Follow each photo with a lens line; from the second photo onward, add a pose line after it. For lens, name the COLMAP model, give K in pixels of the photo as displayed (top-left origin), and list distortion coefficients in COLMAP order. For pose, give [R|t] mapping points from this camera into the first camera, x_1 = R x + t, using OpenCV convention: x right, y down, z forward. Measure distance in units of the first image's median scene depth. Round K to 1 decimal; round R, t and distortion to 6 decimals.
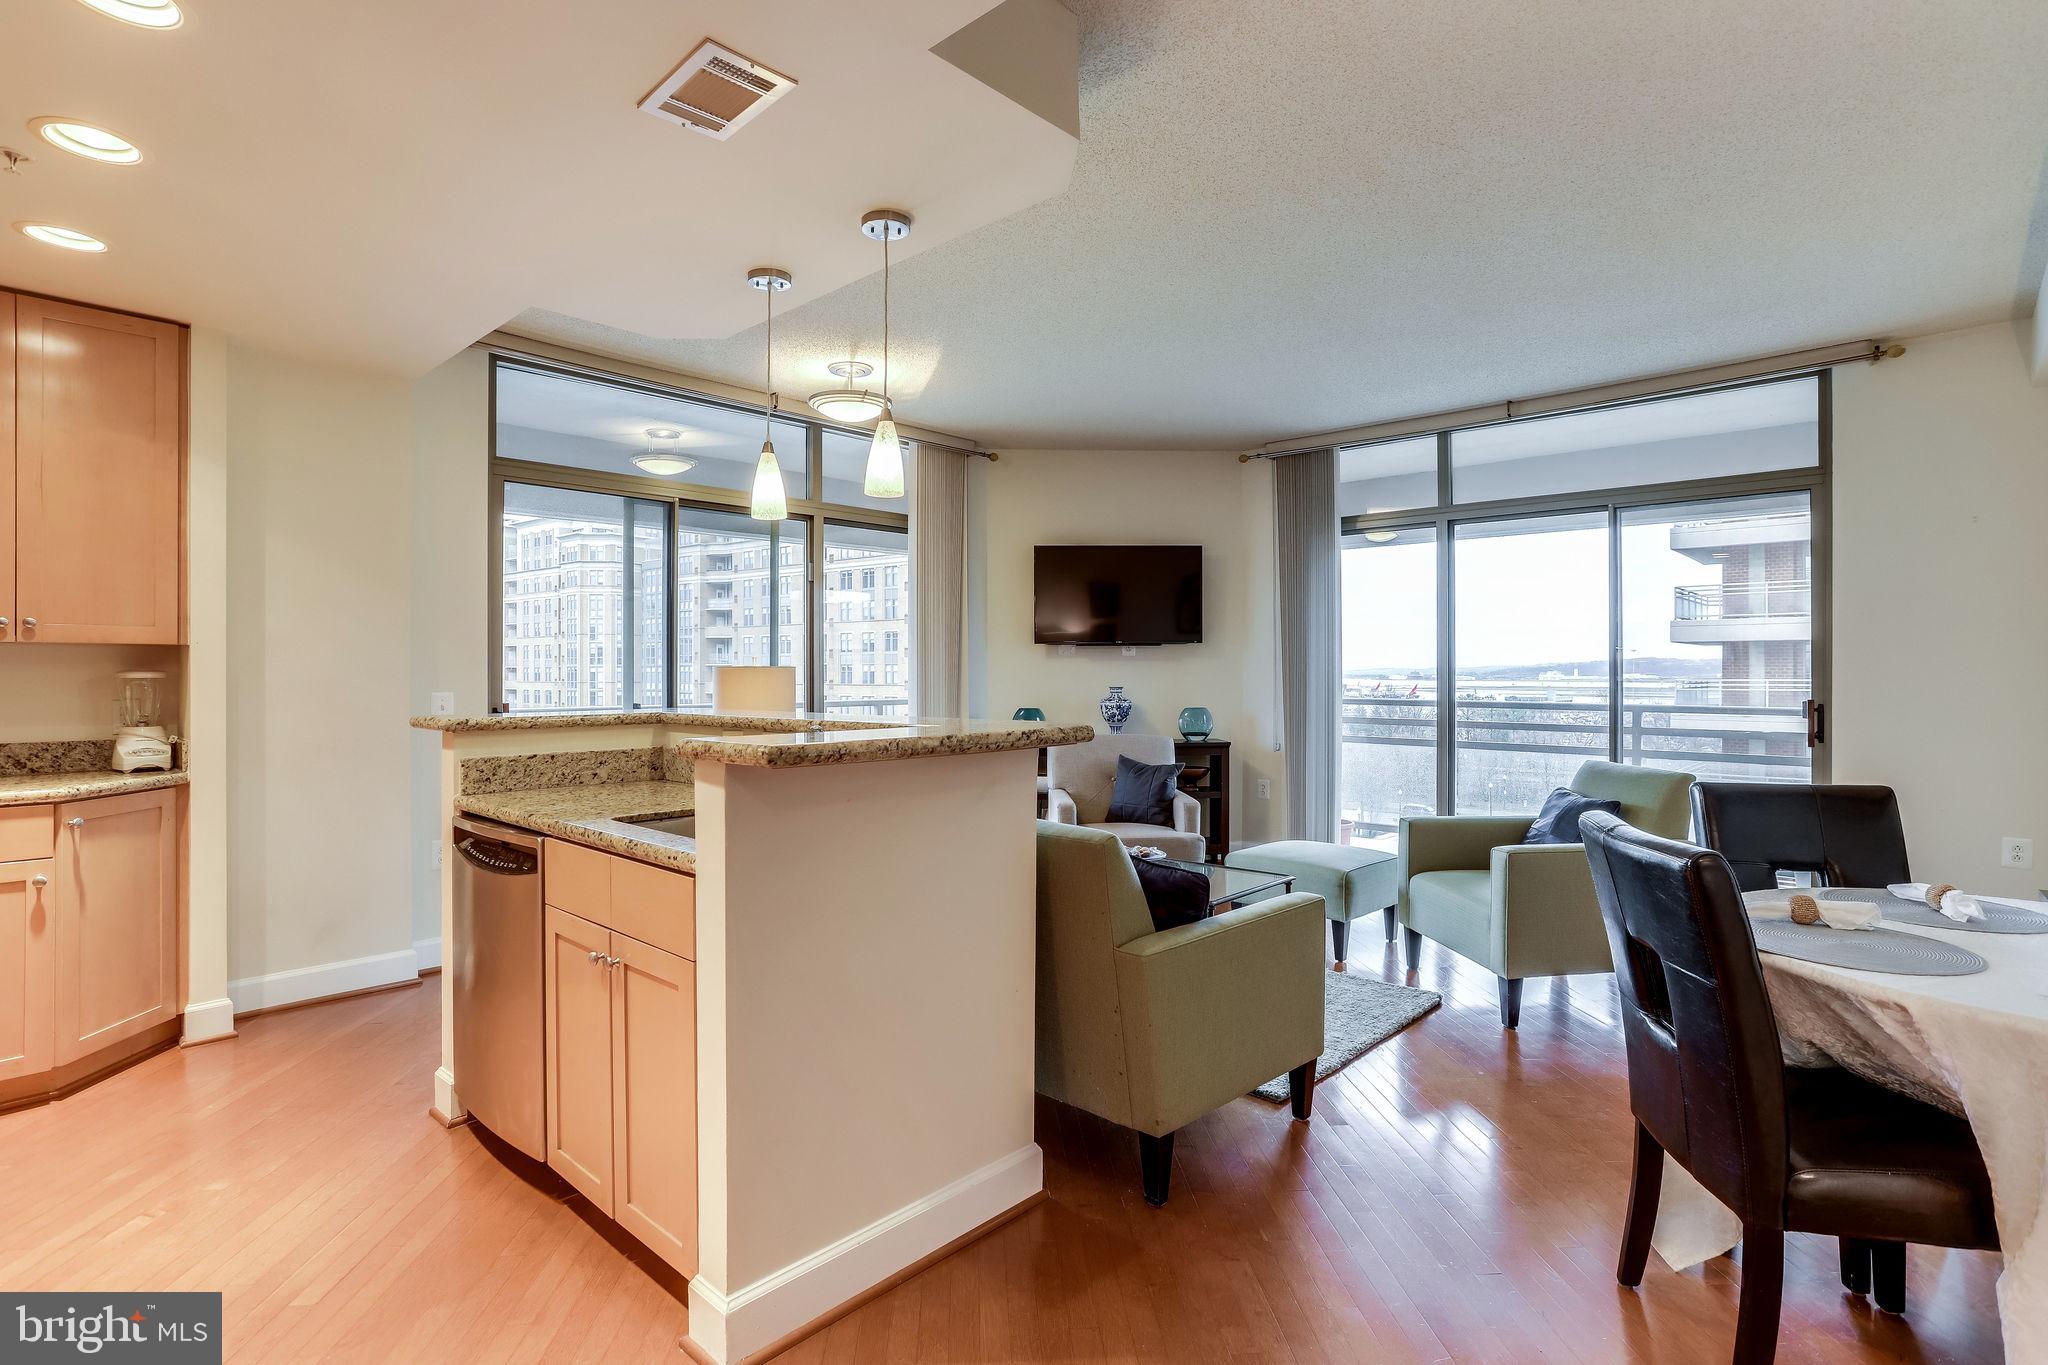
lens RADIAL K [[1015.4, 0, 1013.0], [0, 1015.4, 674.6], [0, 0, 1]] dist [-0.048490, 0.031876]
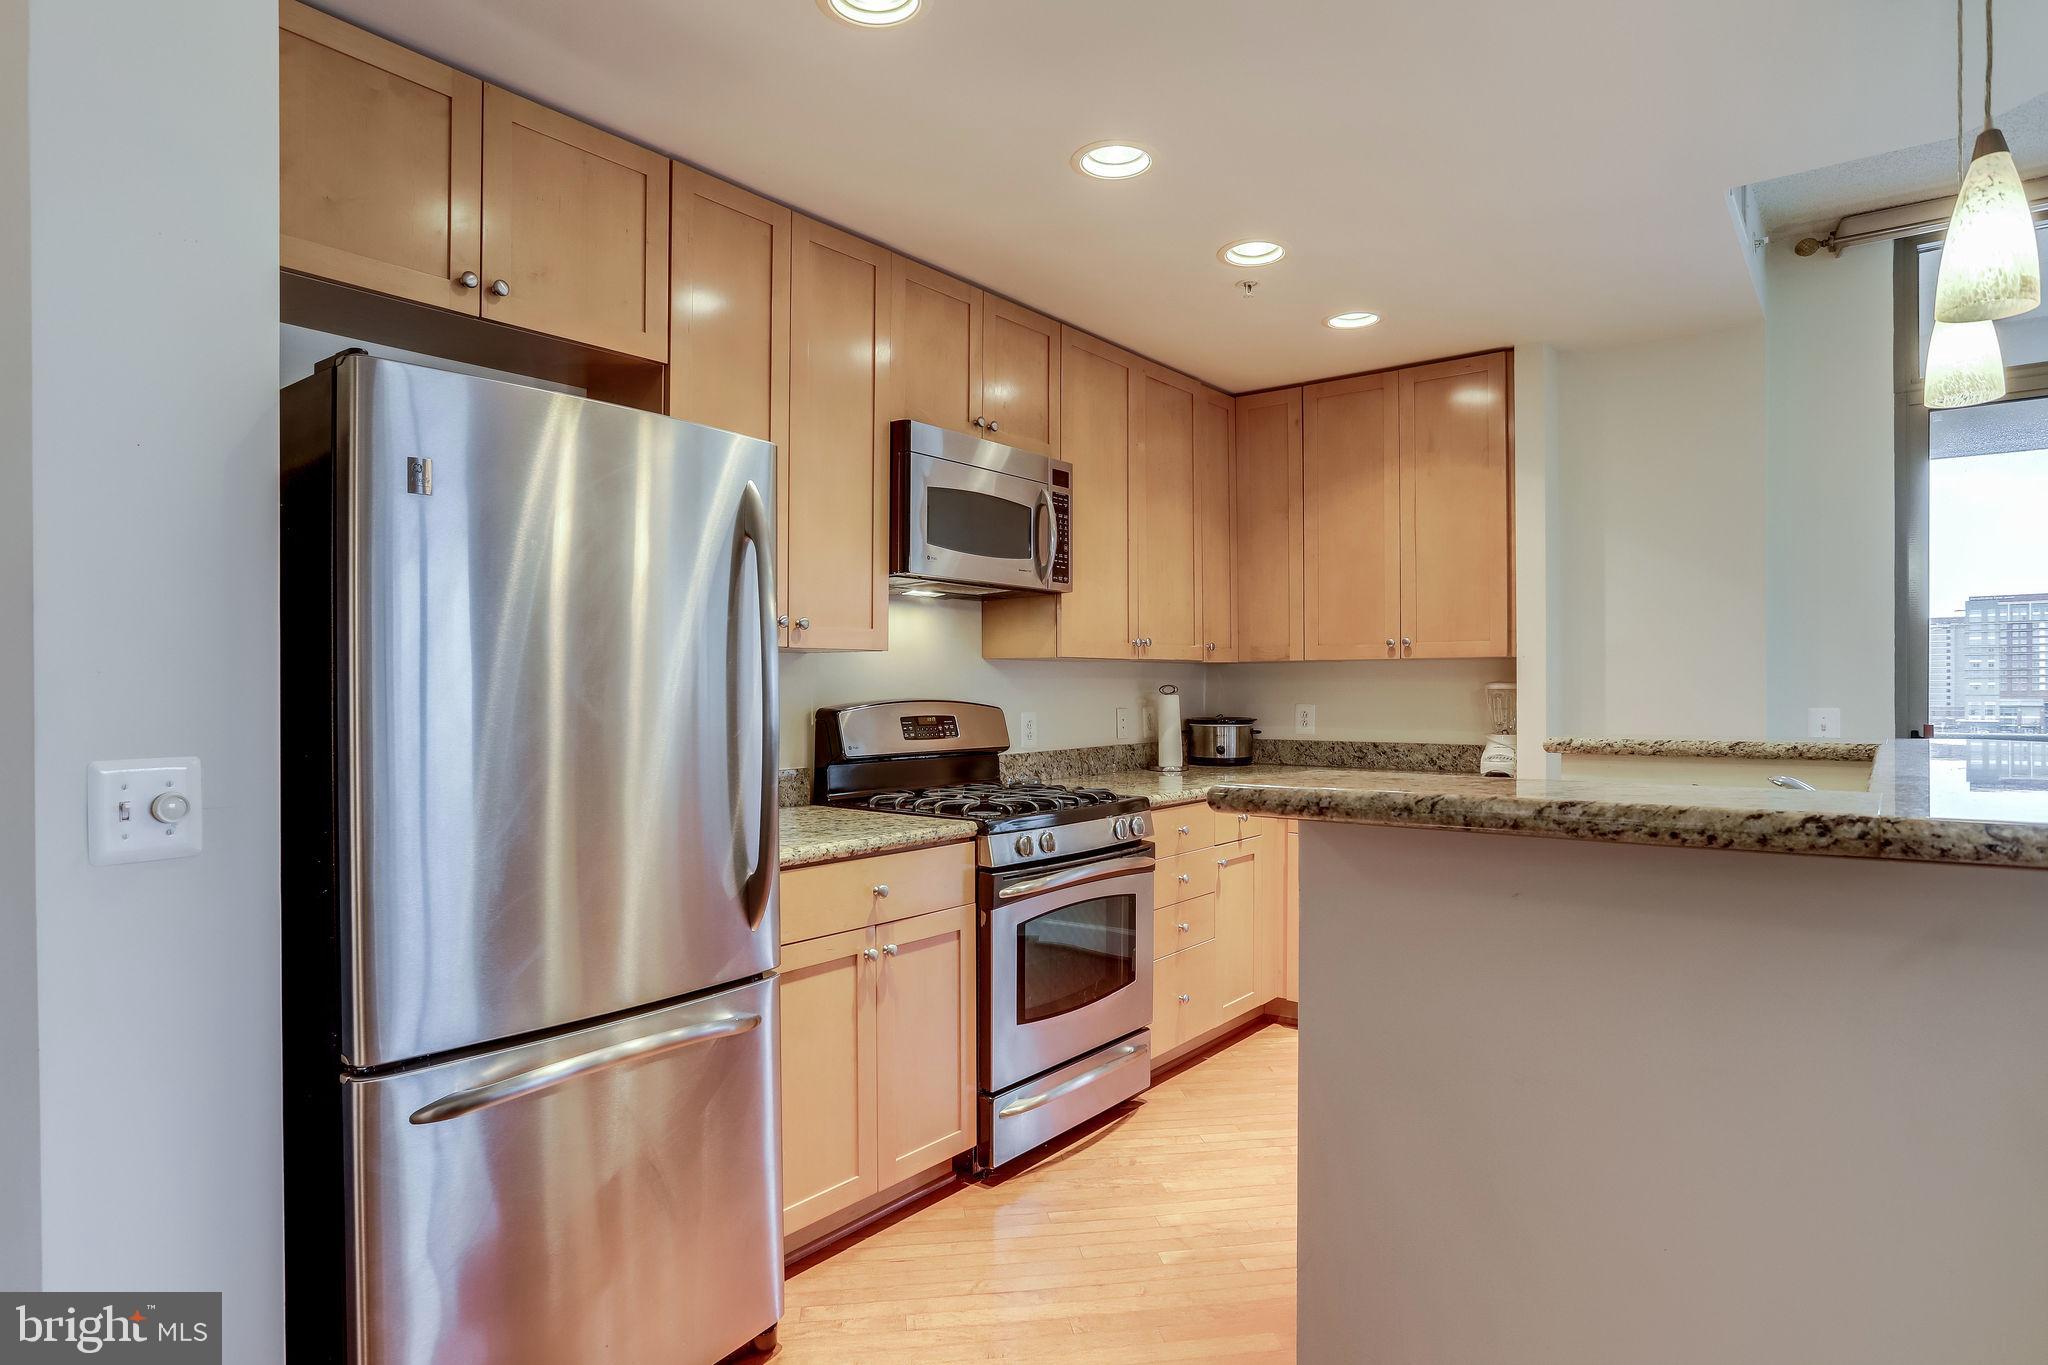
lens RADIAL K [[1130.9, 0, 1024.0], [0, 1130.9, 682.5], [0, 0, 1]] dist [-0.065398, 0.048146]
pose [[0.096063, -0.004721, -0.995364, 0.275897], [0.003035, 0.999985, -0.004450, 0.000316], [0.995371, -0.002594, 0.096076, 0.380910]]
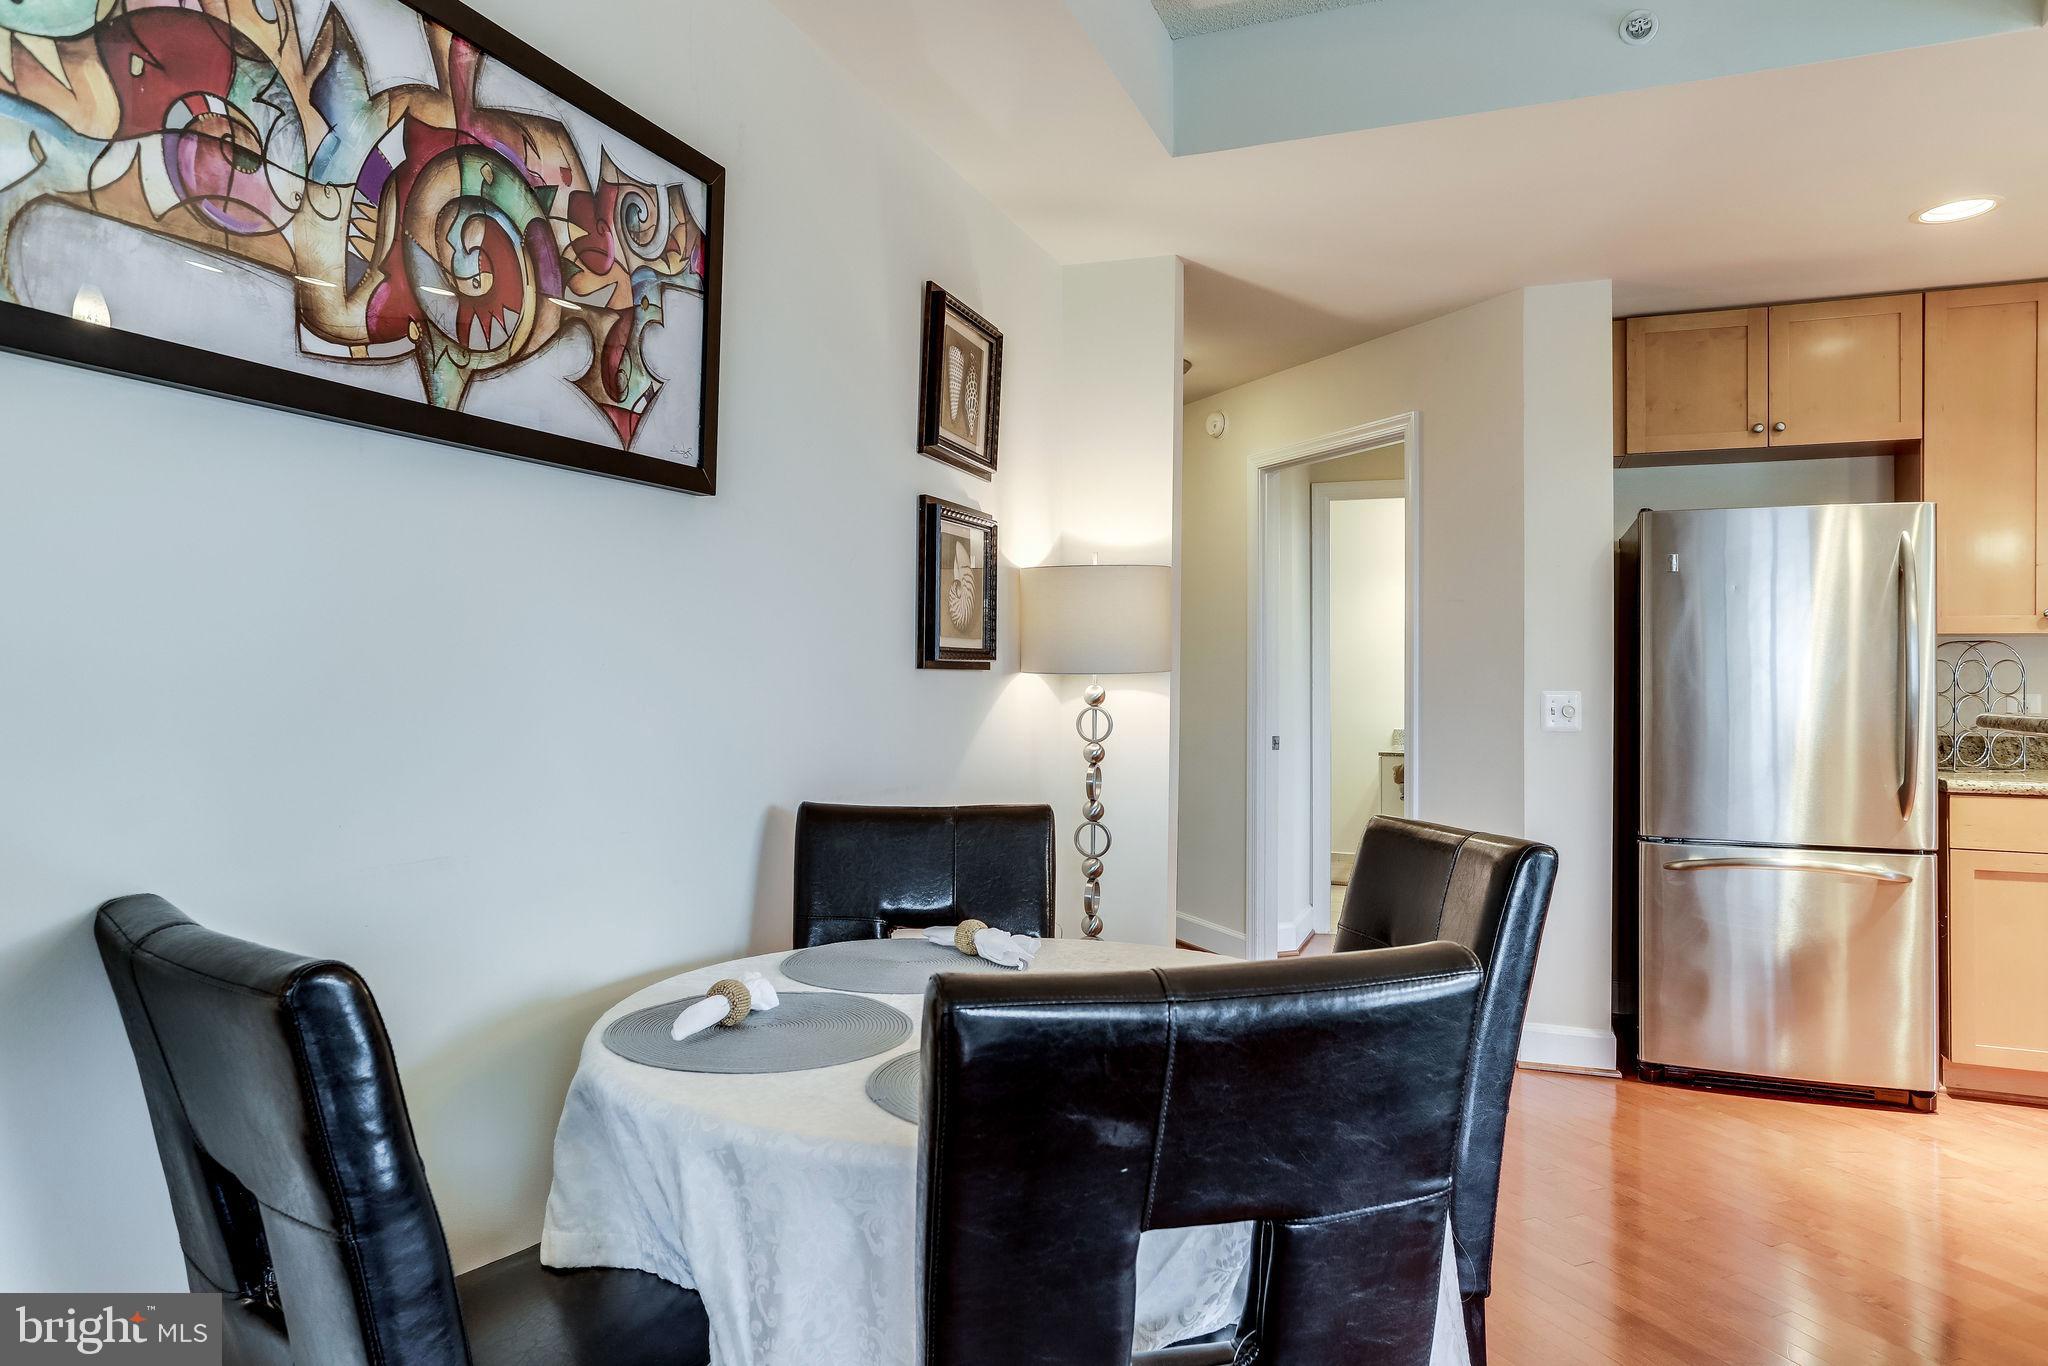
lens RADIAL K [[1305.9, 0, 1014.8], [0, 1305.9, 655.3], [0, 0, 1]] dist [-0.032574, 0.047625]
pose [[-0.926549, -0.013493, -0.375932, 0.759337], [-0.007901, 0.999834, -0.016413, 0.016483], [0.376091, -0.012237, -0.926502, 1.020456]]
